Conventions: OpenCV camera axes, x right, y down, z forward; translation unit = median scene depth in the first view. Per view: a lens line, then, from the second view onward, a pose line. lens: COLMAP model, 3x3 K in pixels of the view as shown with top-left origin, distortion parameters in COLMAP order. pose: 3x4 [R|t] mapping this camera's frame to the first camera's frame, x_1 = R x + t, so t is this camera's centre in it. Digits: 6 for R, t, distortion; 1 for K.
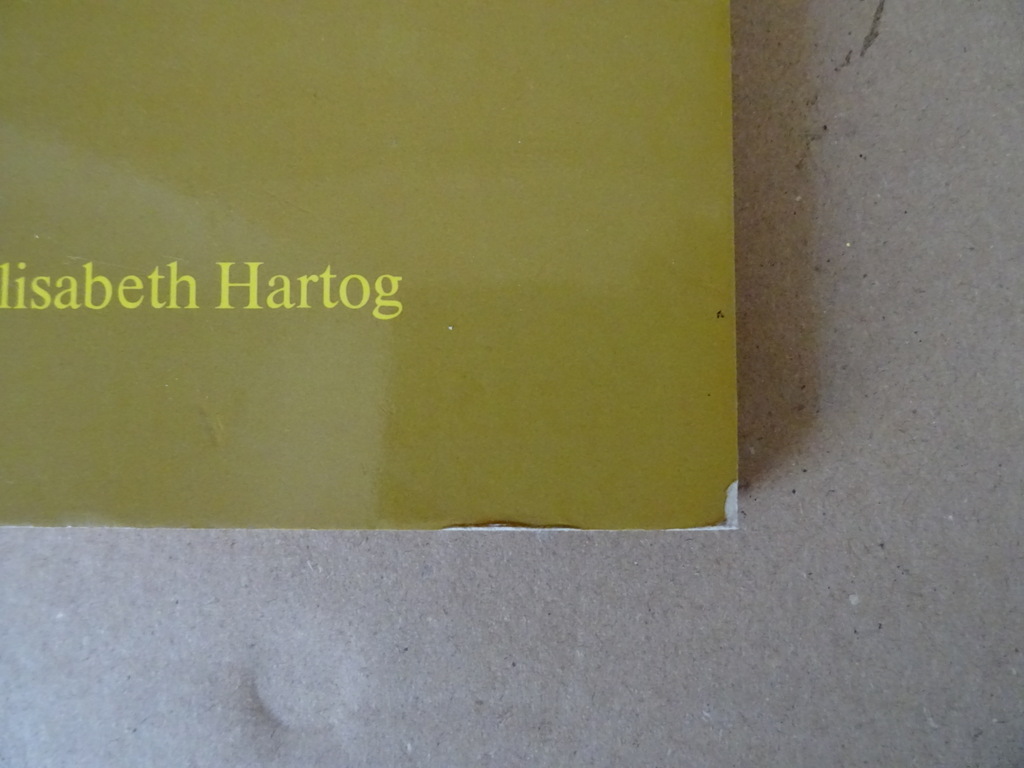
lens RADIAL K [[782.3, 0, 512.0], [0, 782.3, 384.0], [0, 0, 1]] dist [0.007782, -0.026898]
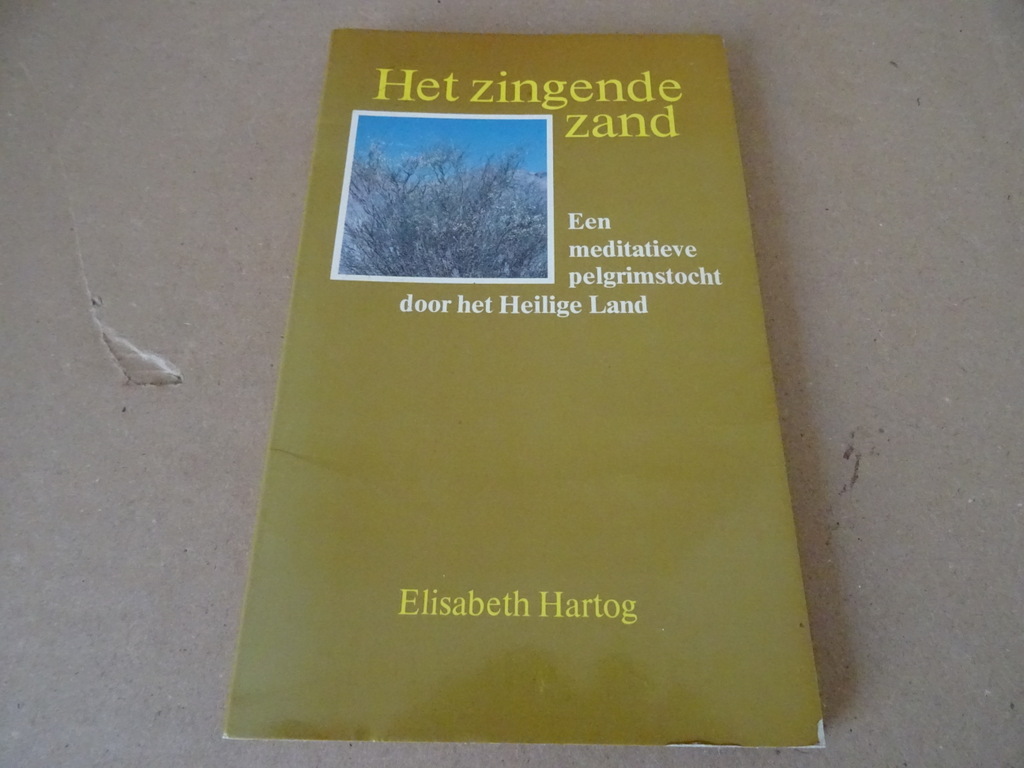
lens RADIAL K [[782.3, 0, 512.0], [0, 782.3, 384.0], [0, 0, 1]] dist [0.007782, -0.026898]
pose [[0.999089, 0.027640, 0.032514, -0.518934], [-0.013213, 0.924817, -0.380182, 0.103826], [-0.040577, 0.379406, 0.924340, -0.959593]]
